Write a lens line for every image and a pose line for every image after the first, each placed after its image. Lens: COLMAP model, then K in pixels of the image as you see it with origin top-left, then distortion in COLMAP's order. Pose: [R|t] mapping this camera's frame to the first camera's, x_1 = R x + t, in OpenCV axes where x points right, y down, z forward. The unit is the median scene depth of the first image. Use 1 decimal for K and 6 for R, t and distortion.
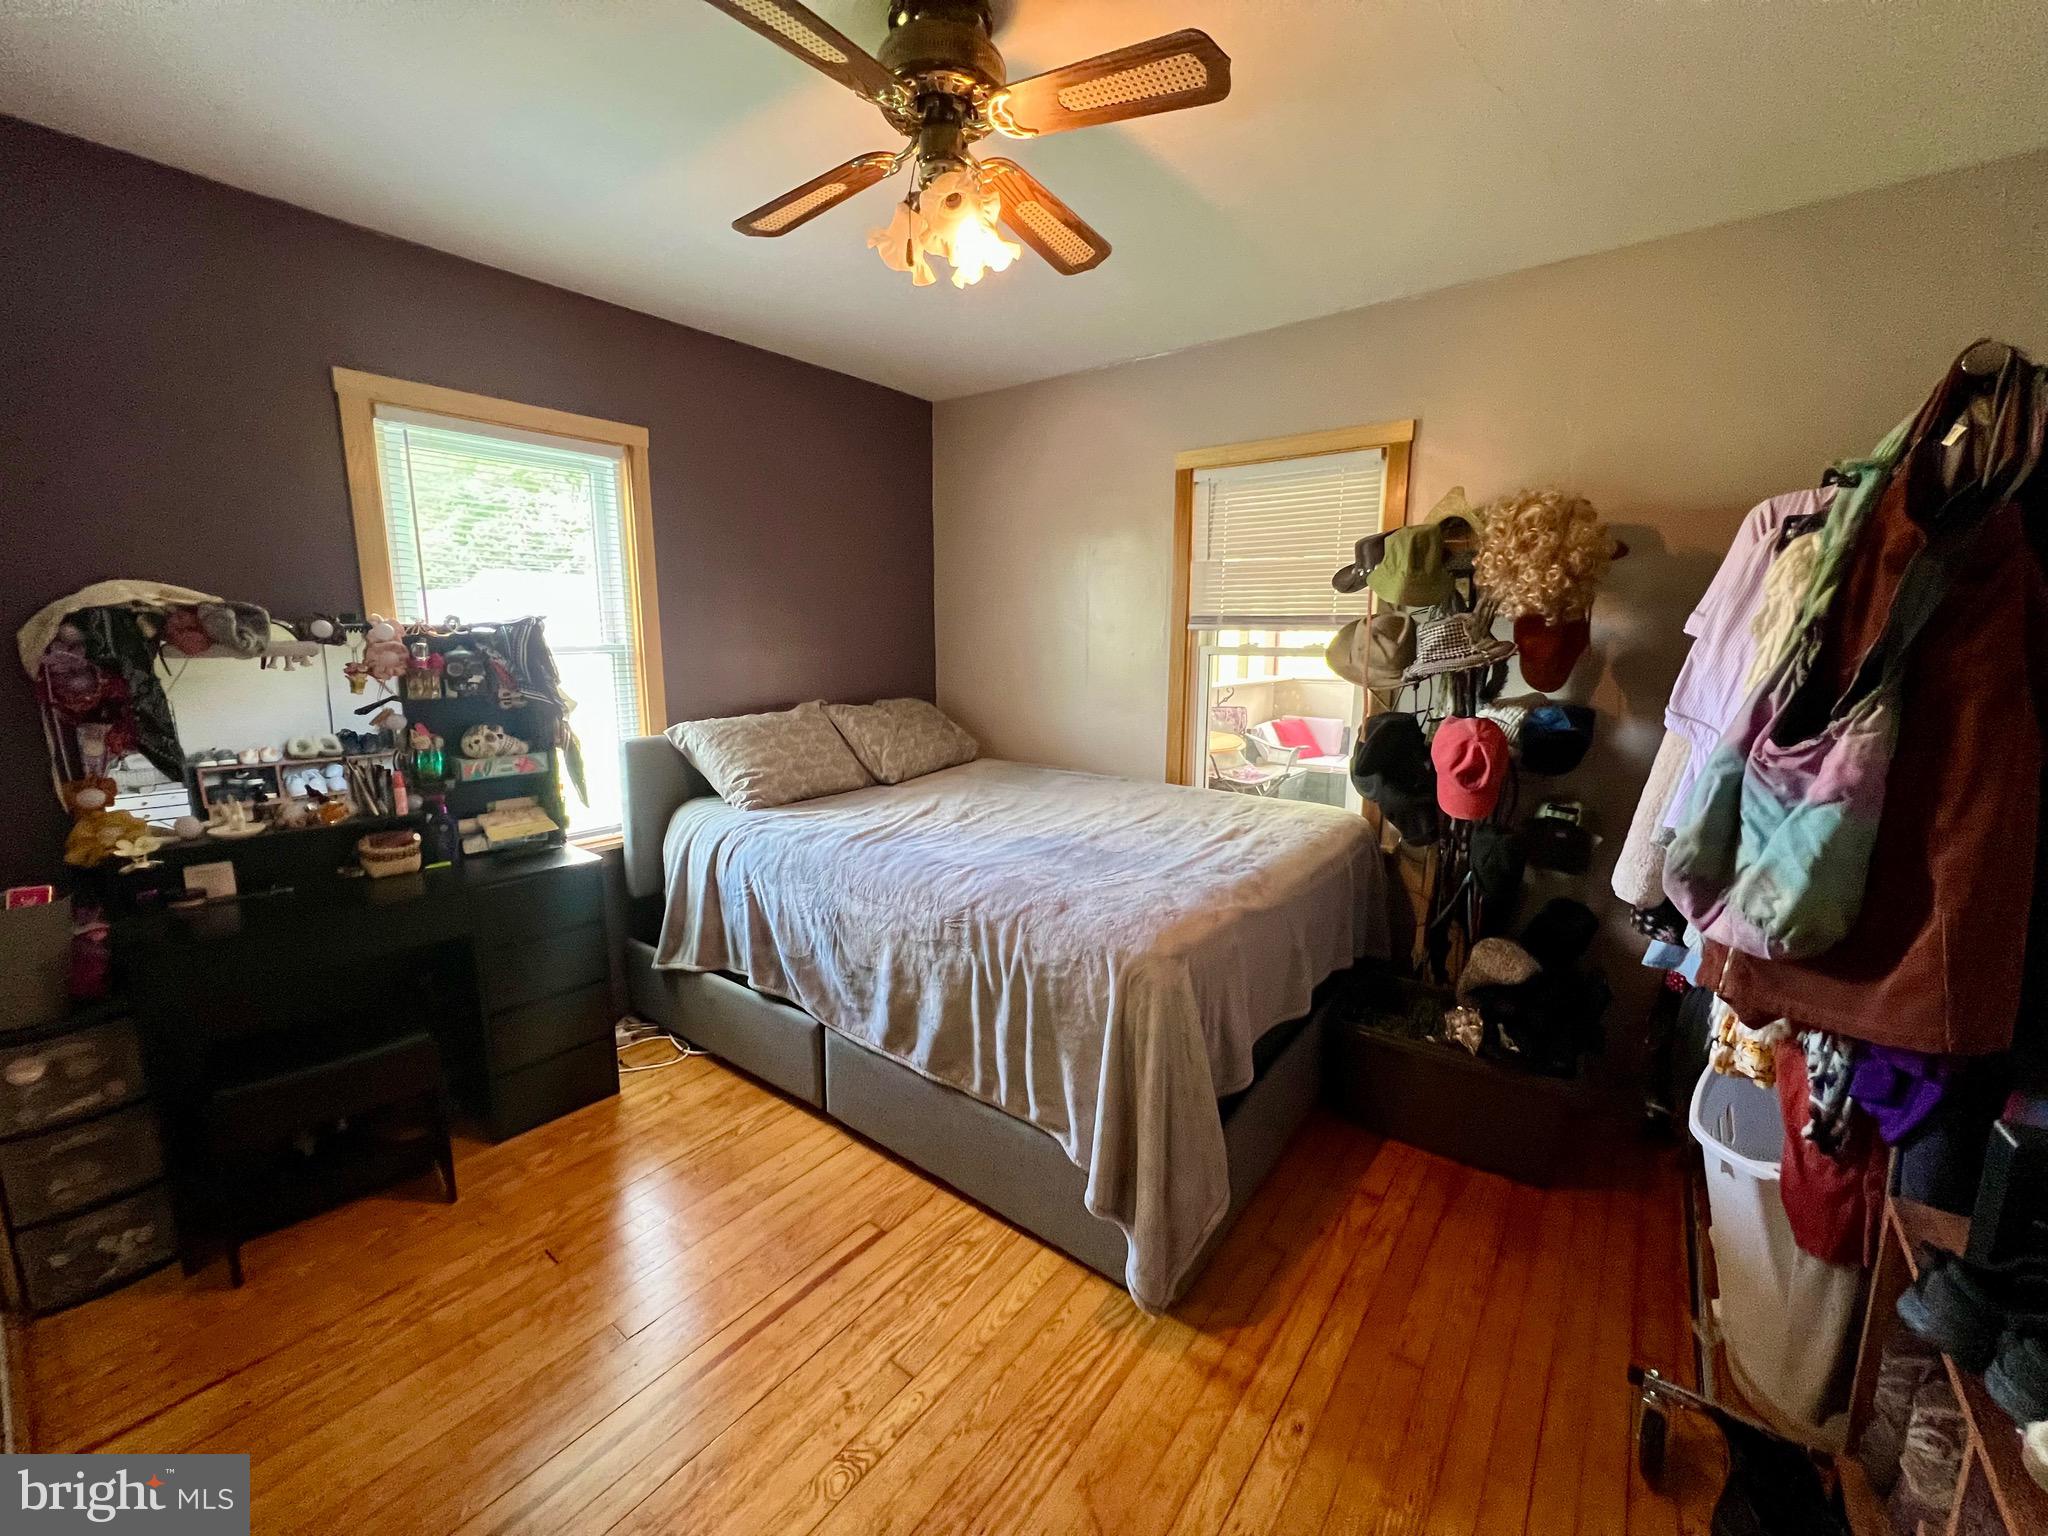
lens RADIAL K [[816.6, 0, 1024.8], [0, 816.6, 763.5], [0, 0, 1]] dist [0.000198, -0.000121]
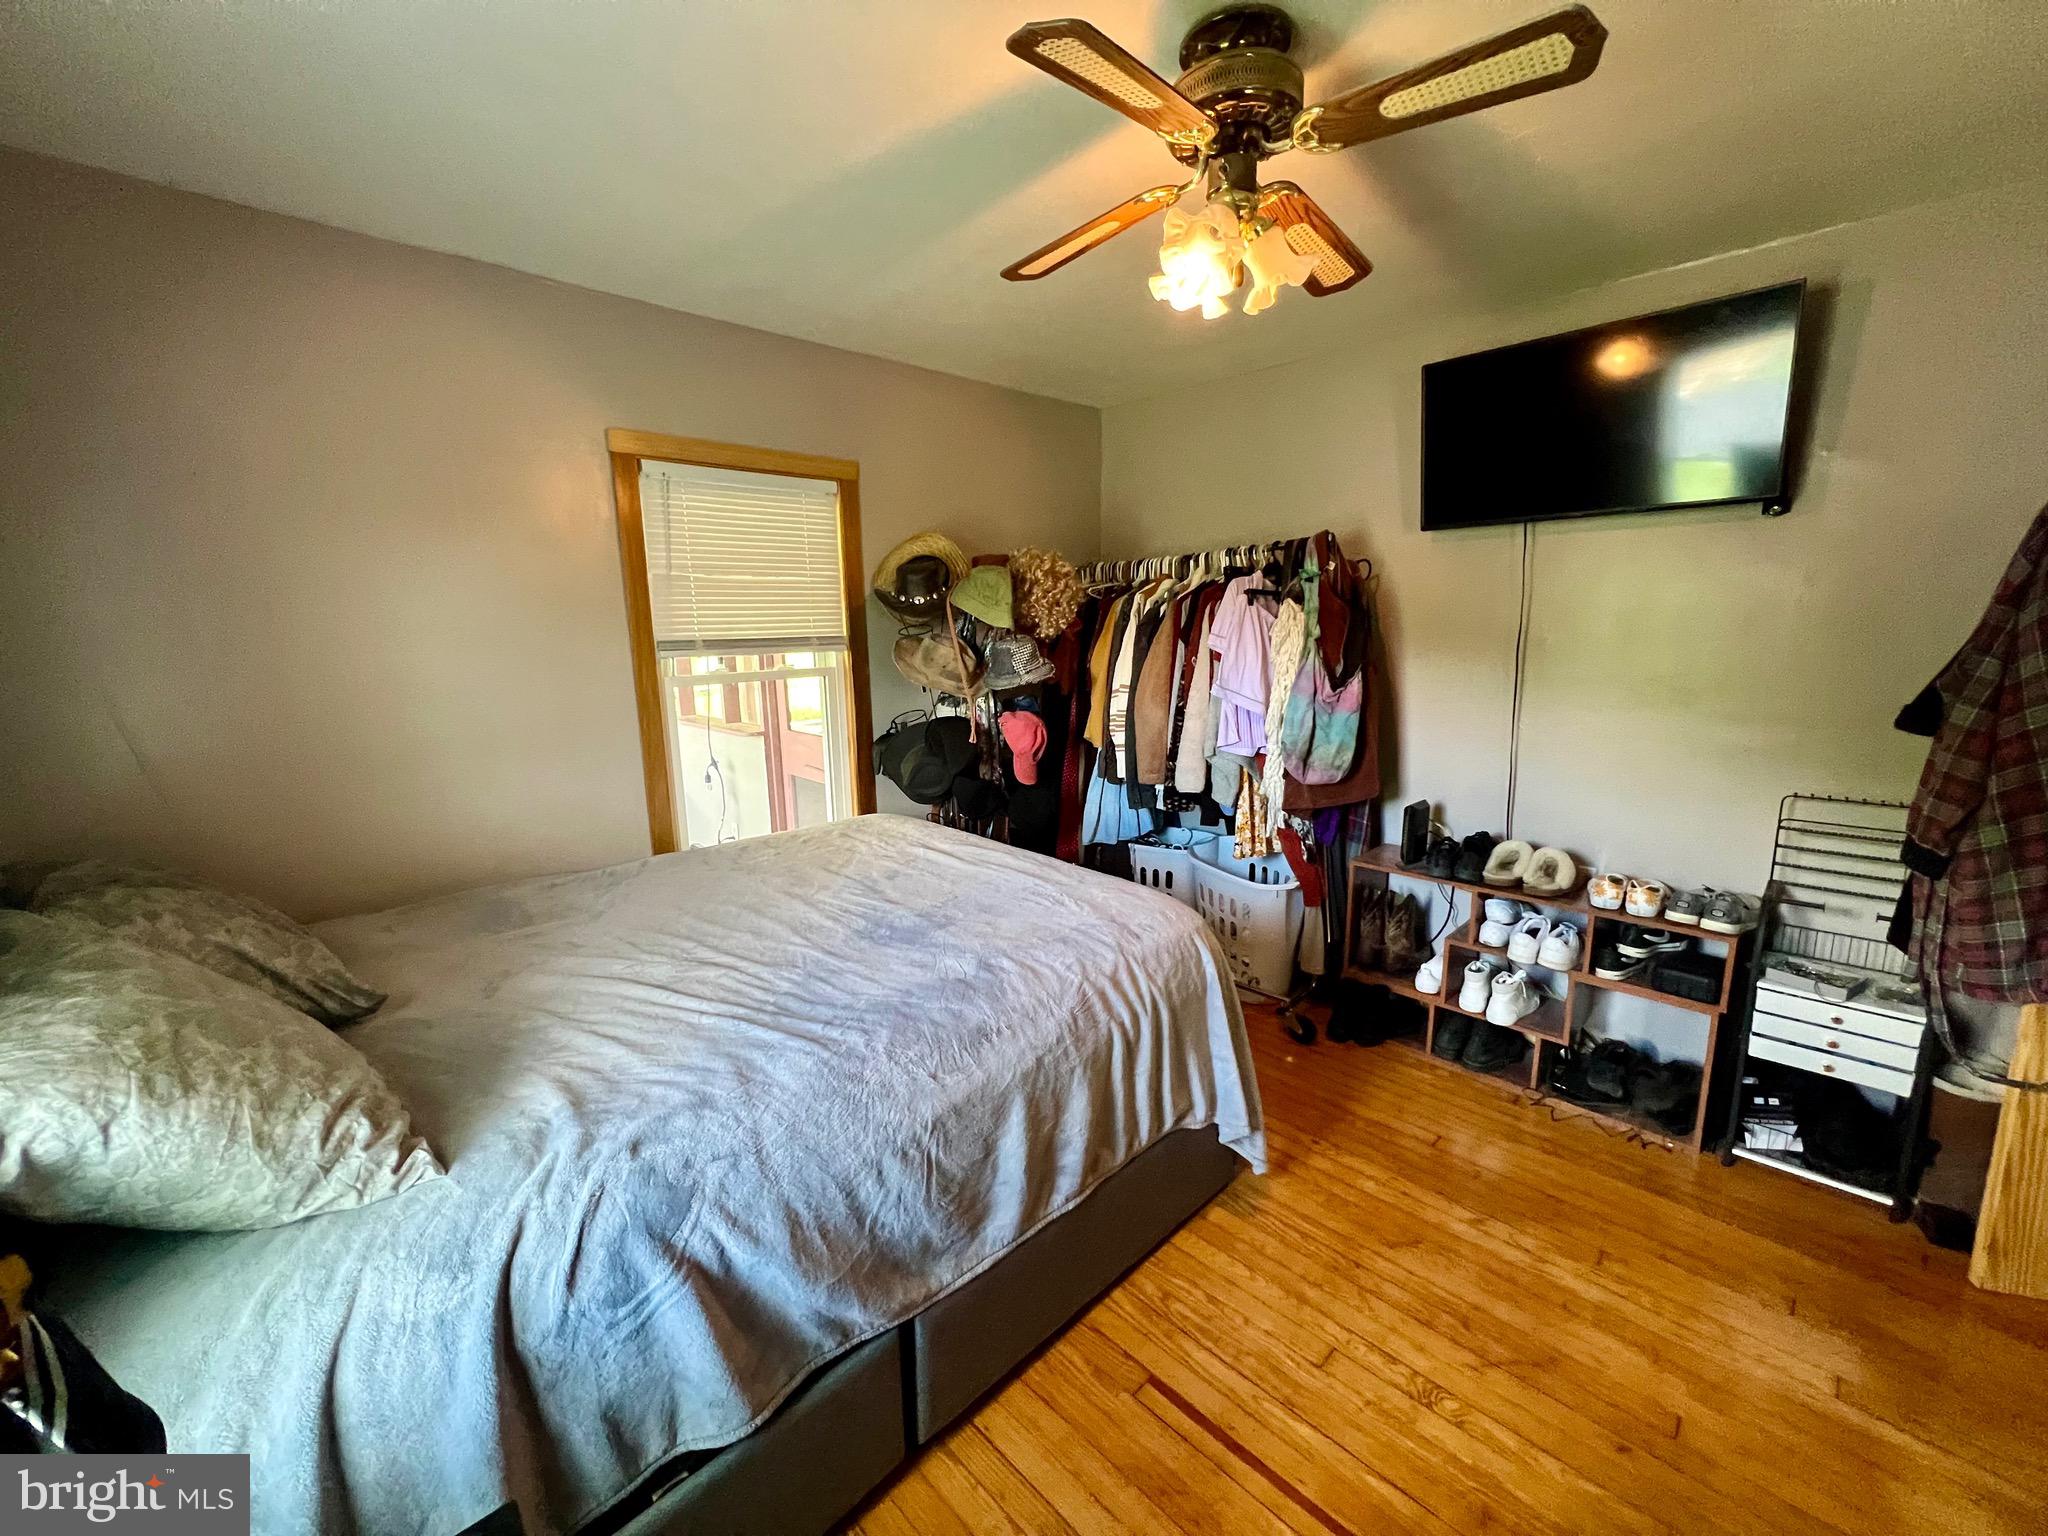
lens RADIAL K [[816.6, 0, 1027.1], [0, 816.6, 766.8], [0, 0, 1]] dist [0.000198, -0.000121]
pose [[0.140205, -0.177510, 0.974081, -0.832128], [0.180078, 0.971961, 0.151204, -0.178710], [-0.973609, 0.154211, 0.168239, 0.816043]]
